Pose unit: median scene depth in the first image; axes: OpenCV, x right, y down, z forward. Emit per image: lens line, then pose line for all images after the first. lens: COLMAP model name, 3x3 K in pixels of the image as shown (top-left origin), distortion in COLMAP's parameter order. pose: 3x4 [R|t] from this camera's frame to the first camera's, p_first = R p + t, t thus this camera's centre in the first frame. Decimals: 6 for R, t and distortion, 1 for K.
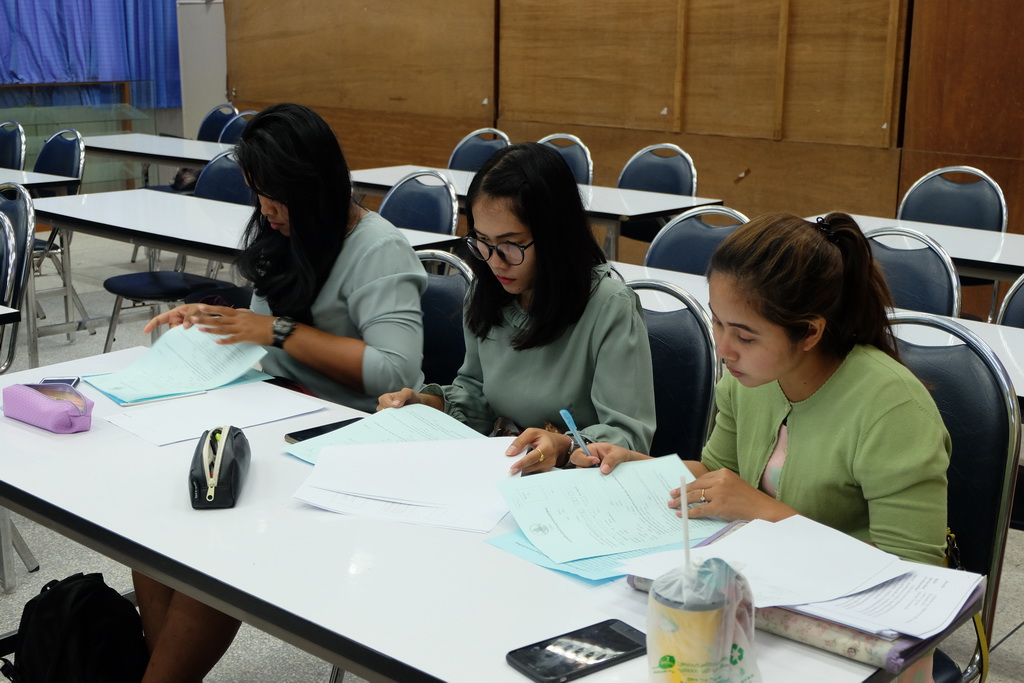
lens RADIAL K [[1402.9, 0, 515.0], [0, 1402.9, 322.5], [0, 0, 1]] dist [-0.014788, 0.014674]
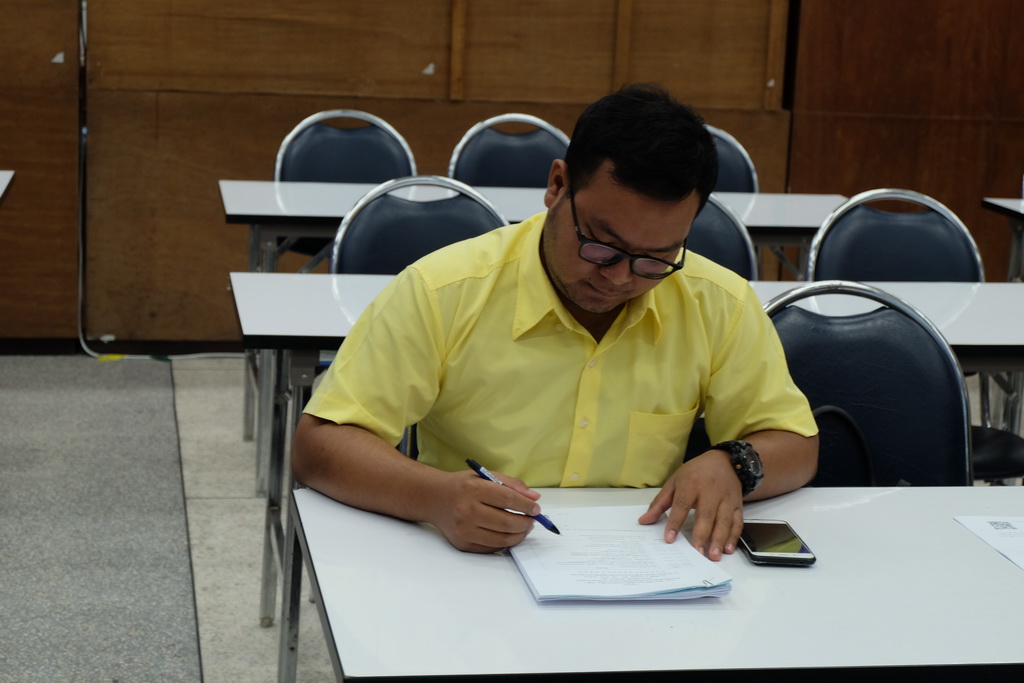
lens RADIAL K [[1844.5, 0, 512.4], [0, 1844.5, 314.3], [0, 0, 1]] dist [-0.029486, 0.043242]
pose [[0.589115, -0.141432, 0.795576, -0.560193], [0.126166, 0.988588, 0.082320, -0.097102], [-0.798139, 0.051878, 0.600236, 0.420880]]
